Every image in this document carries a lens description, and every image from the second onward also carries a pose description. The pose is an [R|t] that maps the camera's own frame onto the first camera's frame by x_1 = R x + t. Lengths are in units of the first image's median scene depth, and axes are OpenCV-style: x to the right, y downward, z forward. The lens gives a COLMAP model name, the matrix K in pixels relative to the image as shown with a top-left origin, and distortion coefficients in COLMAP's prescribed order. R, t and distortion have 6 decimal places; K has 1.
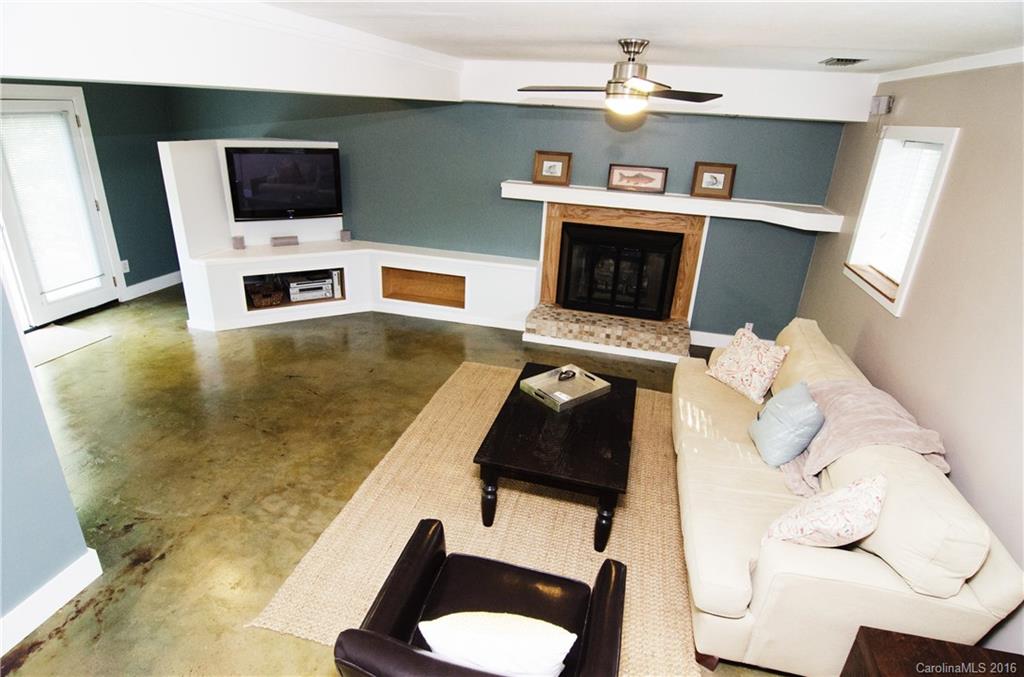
lens RADIAL K [[548.4, 0, 512.0], [0, 548.4, 338.5], [0, 0, 1]] dist [-0.002370, -0.012729]
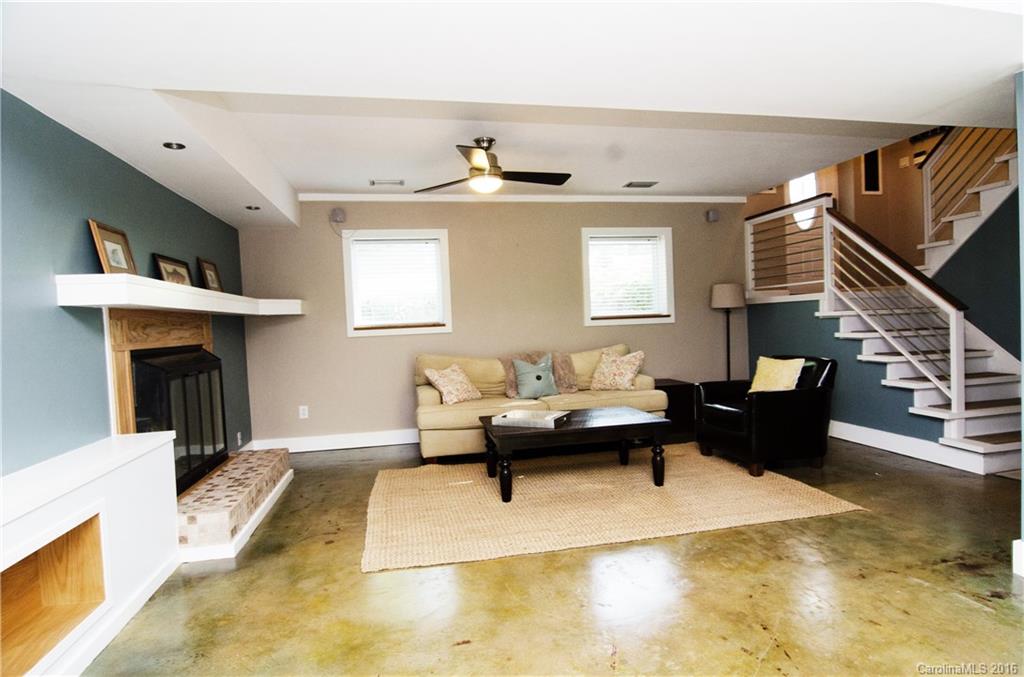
lens RADIAL K [[548.4, 0, 512.0], [0, 548.4, 338.5], [0, 0, 1]] dist [-0.002370, -0.012729]
pose [[-0.424966, -0.066057, 0.902796, -0.815918], [0.365696, 0.899796, 0.237979, -0.312788], [-0.828052, 0.431282, -0.358225, 1.274631]]
